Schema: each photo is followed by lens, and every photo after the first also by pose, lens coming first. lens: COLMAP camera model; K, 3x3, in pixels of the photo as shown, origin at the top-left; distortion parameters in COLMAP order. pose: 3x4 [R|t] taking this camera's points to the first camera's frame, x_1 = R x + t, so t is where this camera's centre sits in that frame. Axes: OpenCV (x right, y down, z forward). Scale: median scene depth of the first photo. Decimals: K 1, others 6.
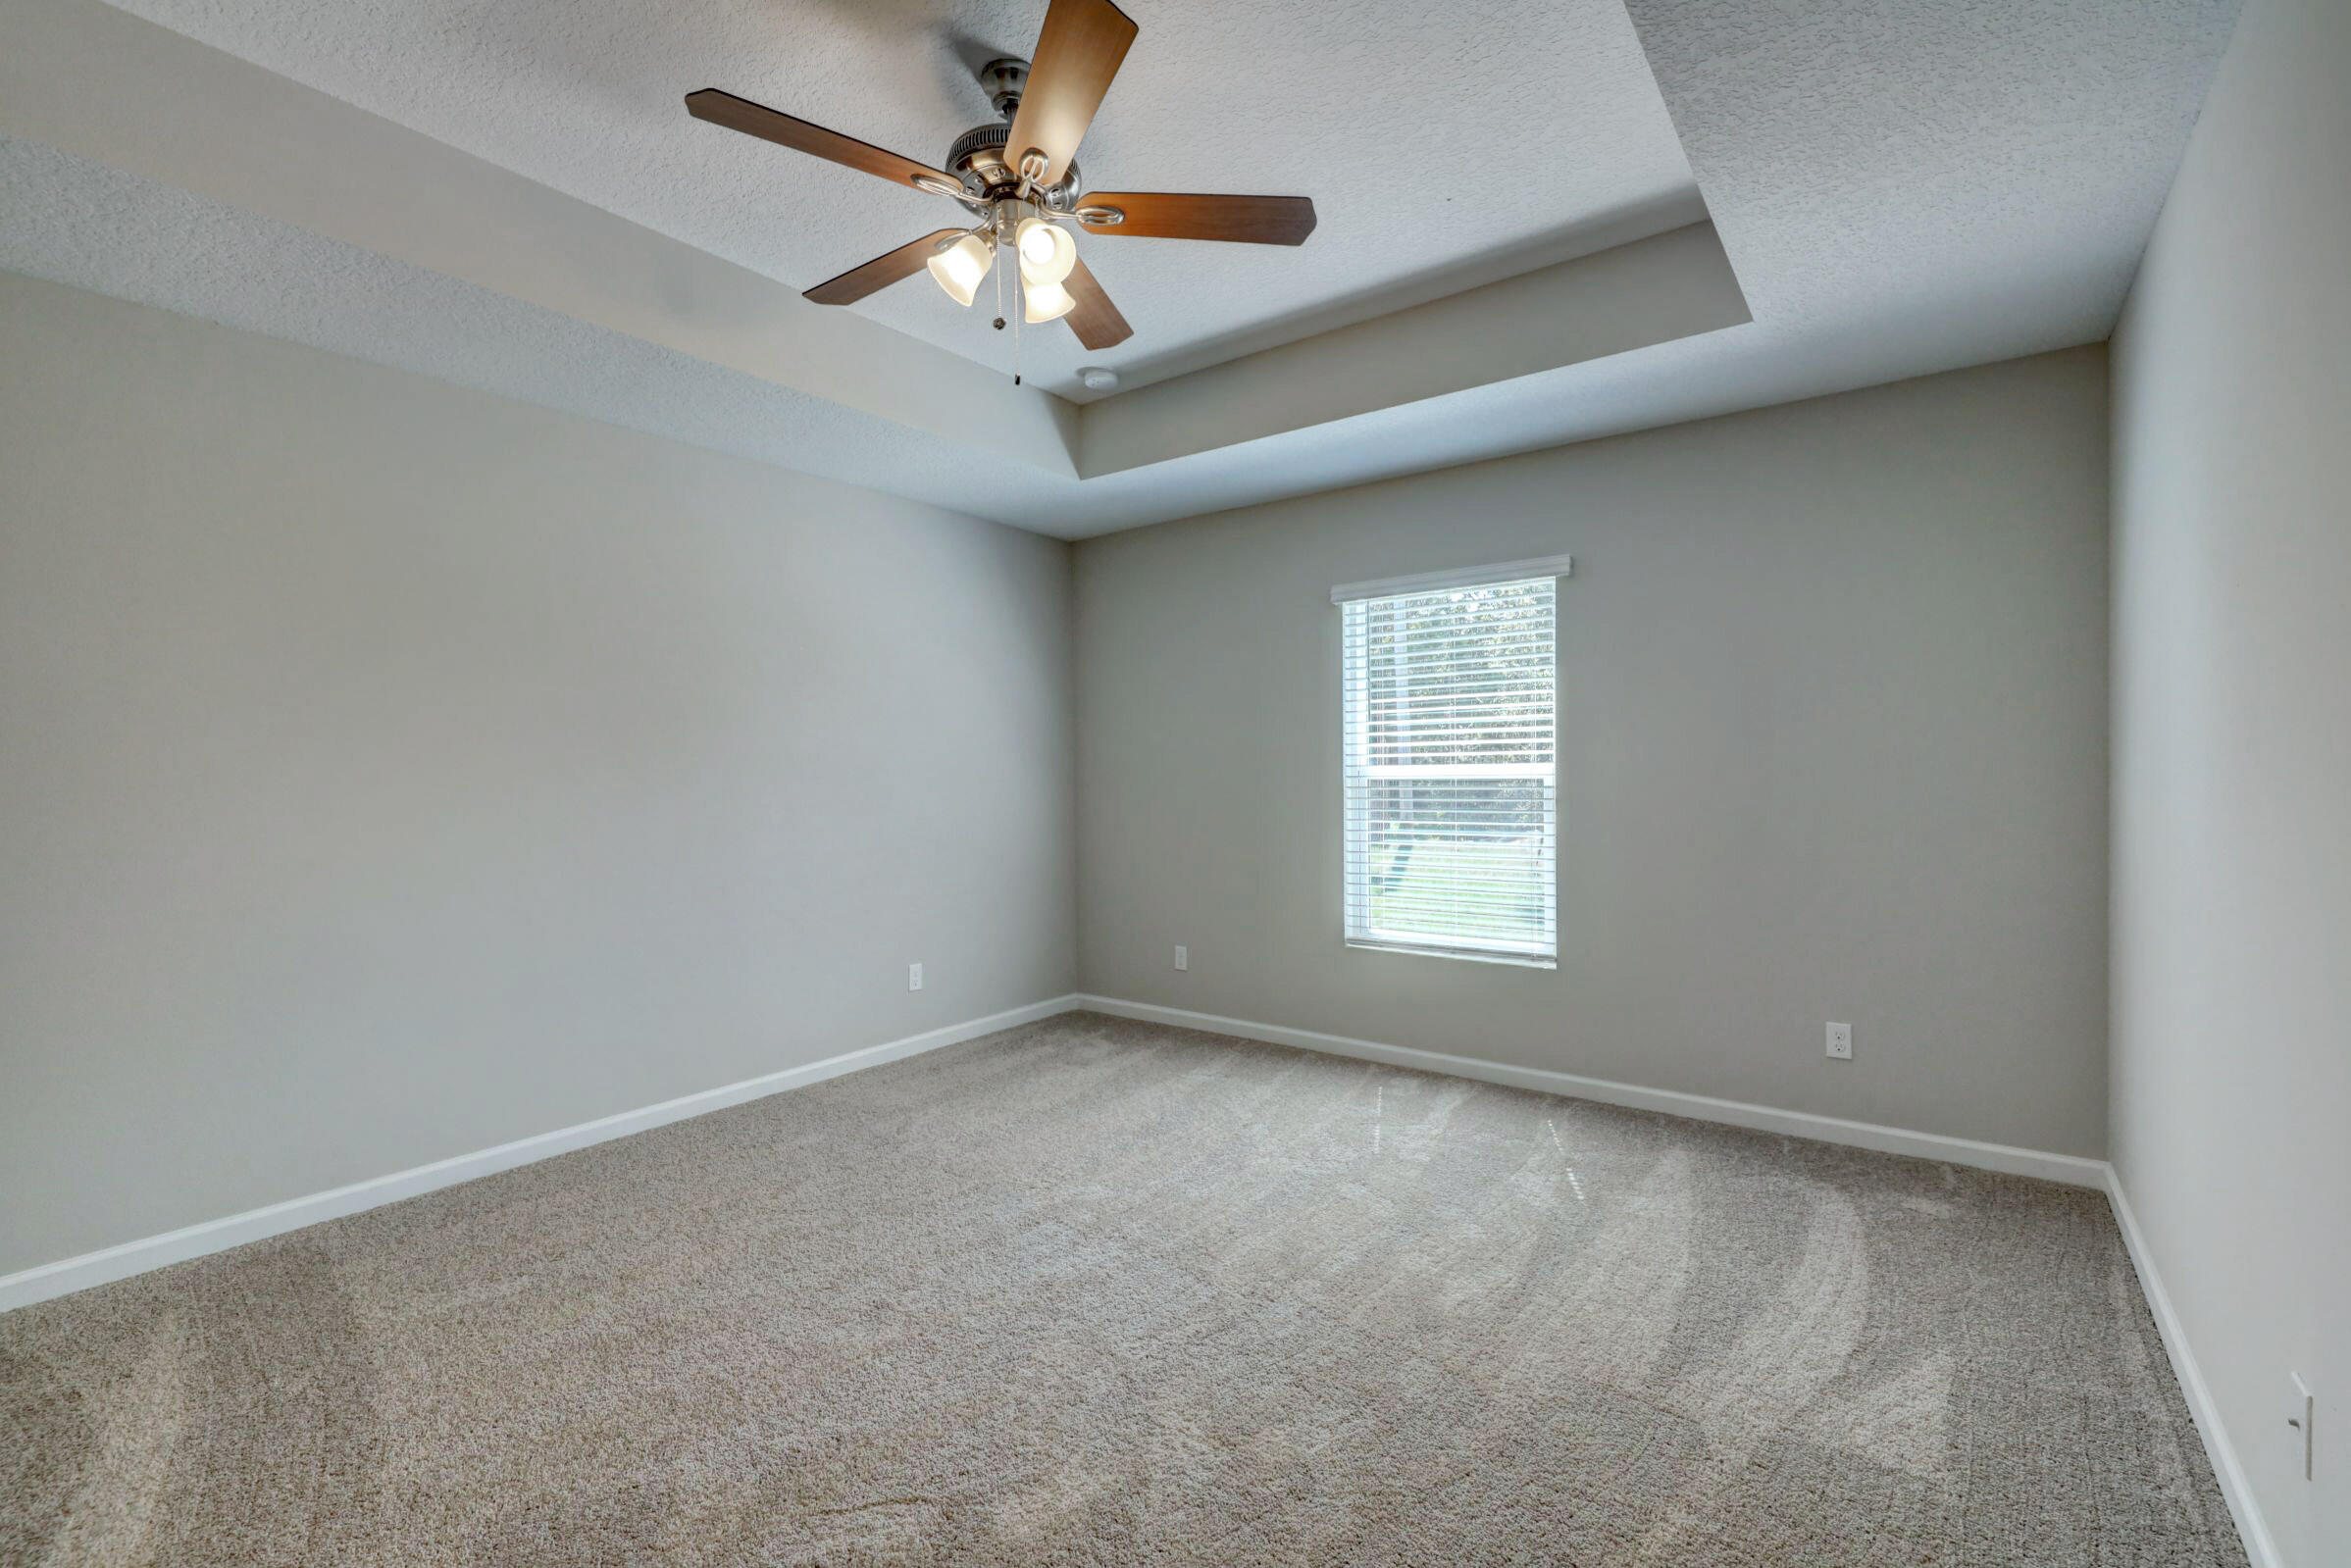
lens RADIAL K [[991.9, 0, 1180.4], [0, 991.9, 783.1], [0, 0, 1]] dist [0.003228, 0.000337]
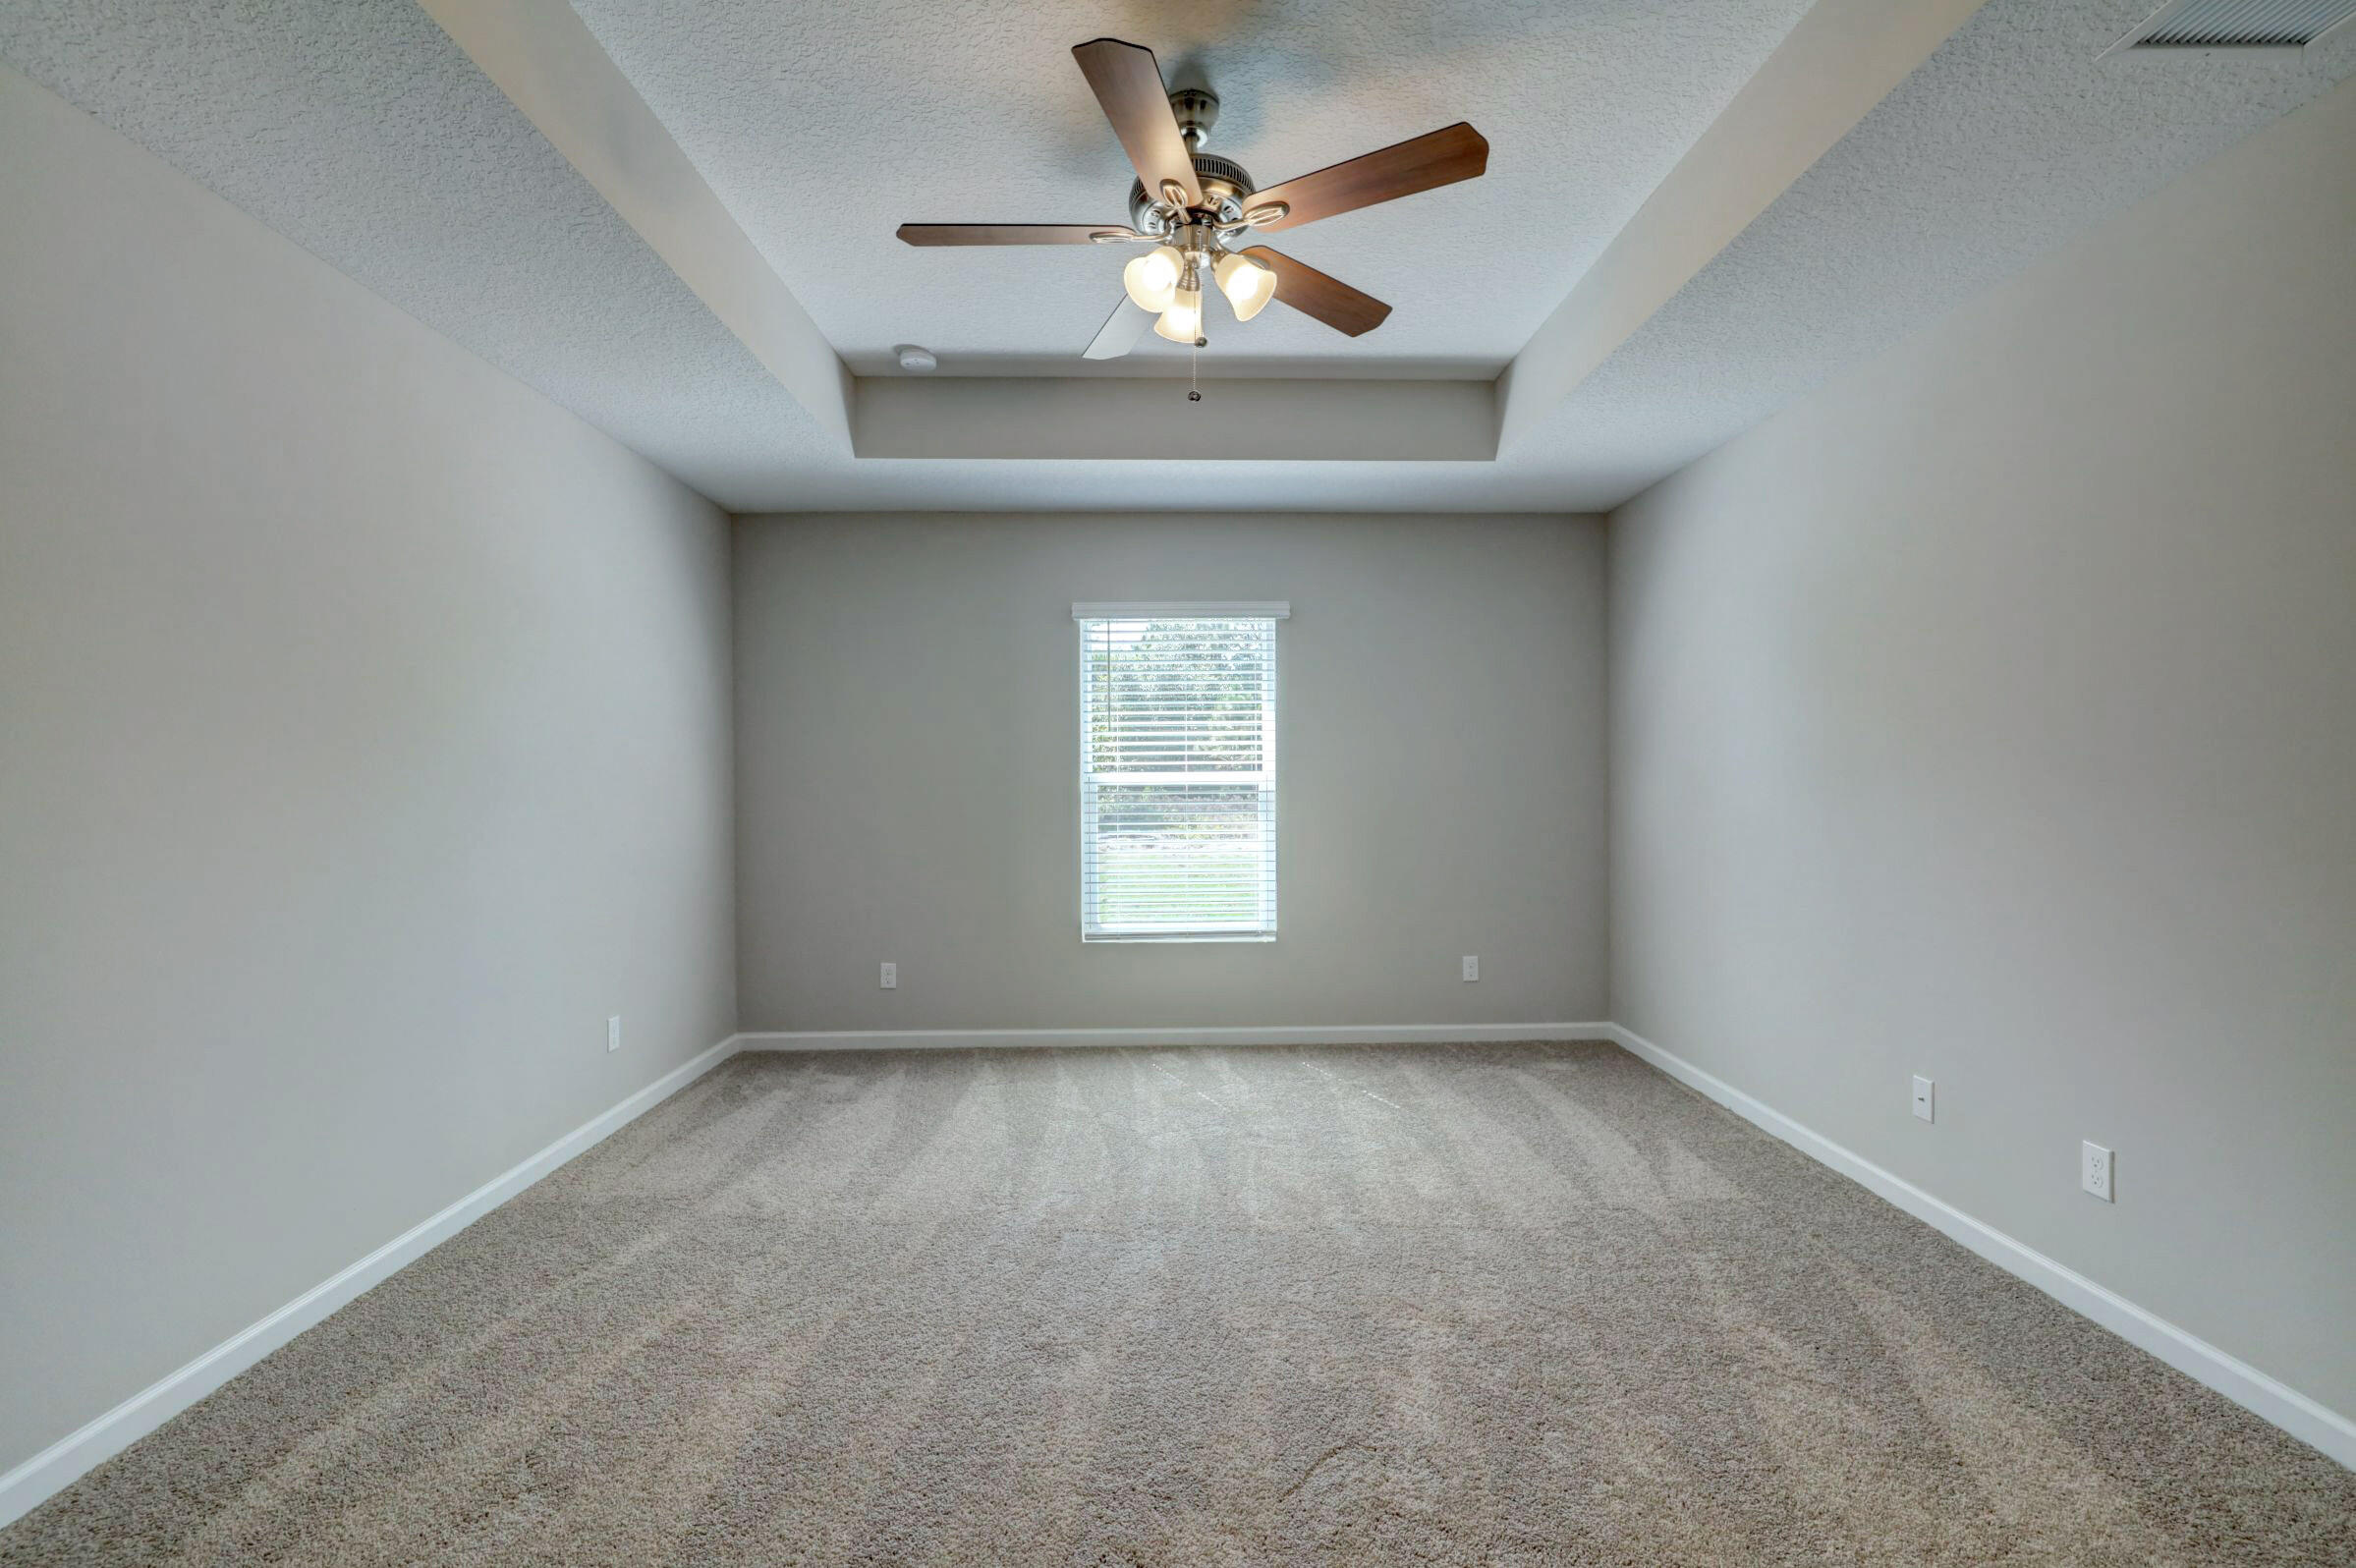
lens RADIAL K [[994.1, 0, 1175.5], [0, 994.1, 782.5], [0, 0, 1]] dist [0.003228, 0.000337]
pose [[0.797390, 0.002522, 0.603459, -0.455244], [0.004352, 0.999941, -0.009929, 0.004643], [-0.603449, 0.010544, 0.797332, 0.103274]]
